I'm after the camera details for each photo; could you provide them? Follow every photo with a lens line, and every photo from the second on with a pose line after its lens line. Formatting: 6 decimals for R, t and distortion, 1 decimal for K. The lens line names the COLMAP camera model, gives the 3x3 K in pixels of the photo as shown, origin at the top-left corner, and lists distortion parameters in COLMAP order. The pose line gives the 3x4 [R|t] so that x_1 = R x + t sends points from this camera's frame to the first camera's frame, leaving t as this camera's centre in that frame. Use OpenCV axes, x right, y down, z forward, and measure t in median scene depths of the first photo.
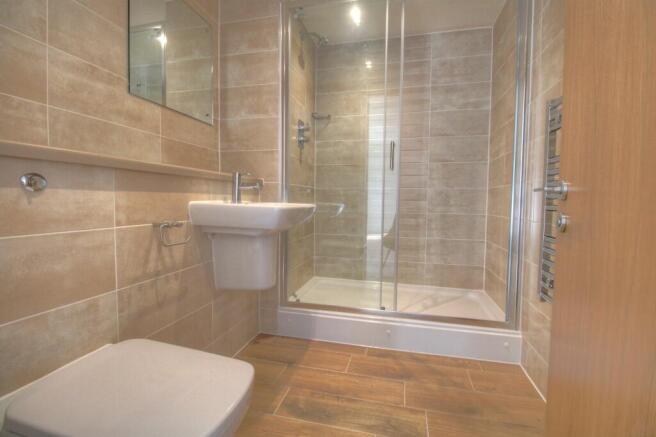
lens RADIAL K [[306.9, 0, 331.0], [0, 306.9, 215.8], [0, 0, 1]] dist [0.001167, -0.013513]
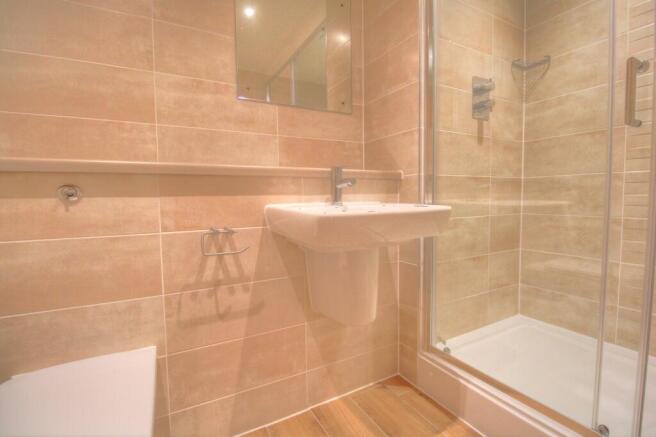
lens RADIAL K [[306.9, 0, 331.0], [0, 306.9, 215.8], [0, 0, 1]] dist [0.001167, -0.013513]
pose [[0.672414, 0.024357, -0.739775, 0.359249], [-0.016117, 0.999703, 0.018266, -0.039794], [0.740000, -0.000360, 0.672607, 0.633235]]
